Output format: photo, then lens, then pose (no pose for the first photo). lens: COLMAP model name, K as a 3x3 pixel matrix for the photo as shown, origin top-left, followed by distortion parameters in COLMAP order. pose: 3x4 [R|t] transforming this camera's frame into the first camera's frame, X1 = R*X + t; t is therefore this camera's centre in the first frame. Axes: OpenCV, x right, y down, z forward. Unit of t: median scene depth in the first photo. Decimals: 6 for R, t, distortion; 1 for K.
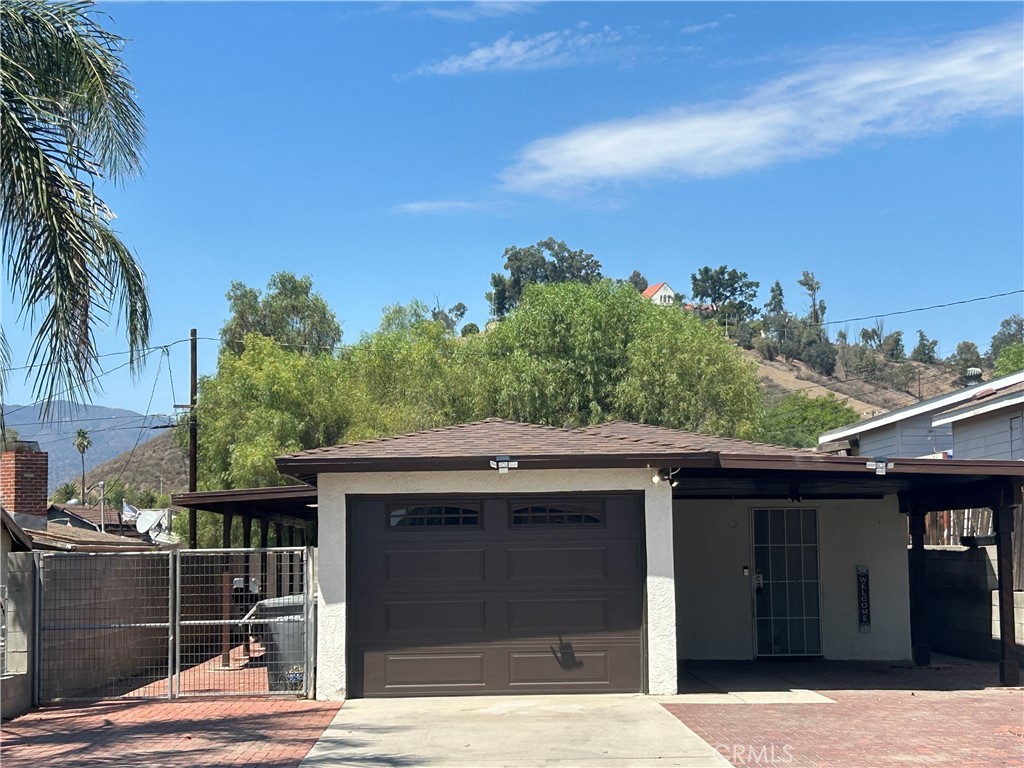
lens RADIAL K [[1882.3, 0, 533.0], [0, 1882.3, 413.5], [0, 0, 1]] dist [0.154394, 0.000000]
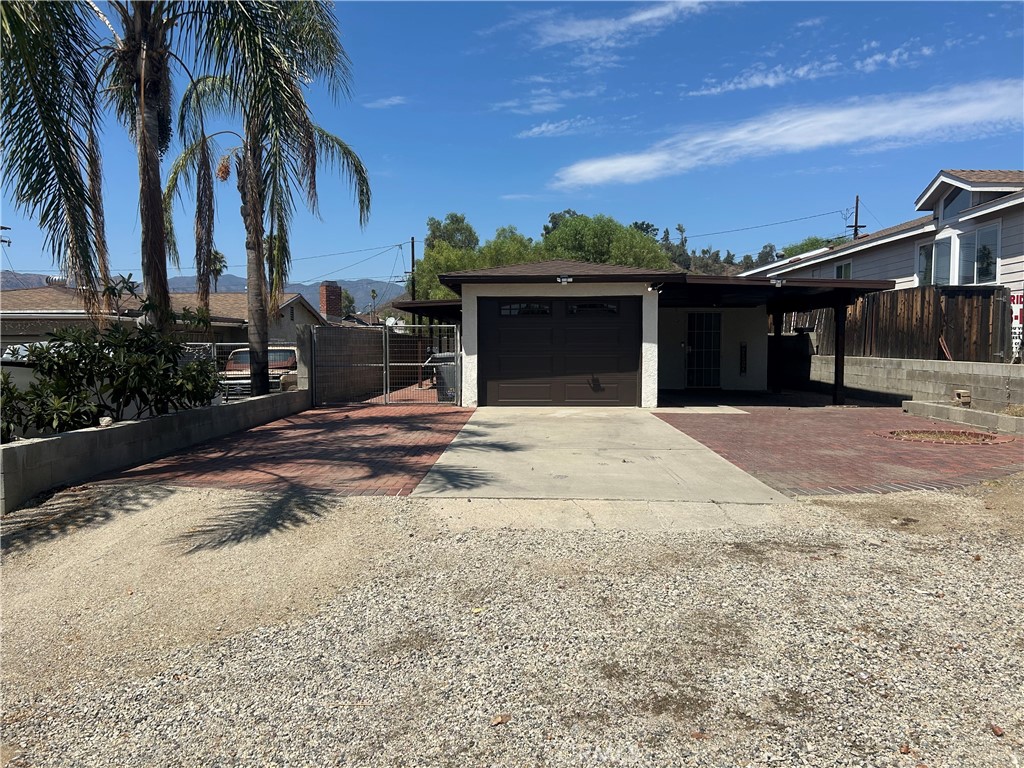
lens RADIAL K [[770.4, 0, 512.2], [0, 770.4, 383.9], [0, 0, 1]] dist [0.051370, -0.049364]
pose [[0.998188, 0.016553, -0.057858, -0.018810], [-0.009215, 0.992132, 0.124860, 0.030465], [0.059469, -0.124100, 0.990486, 0.228983]]
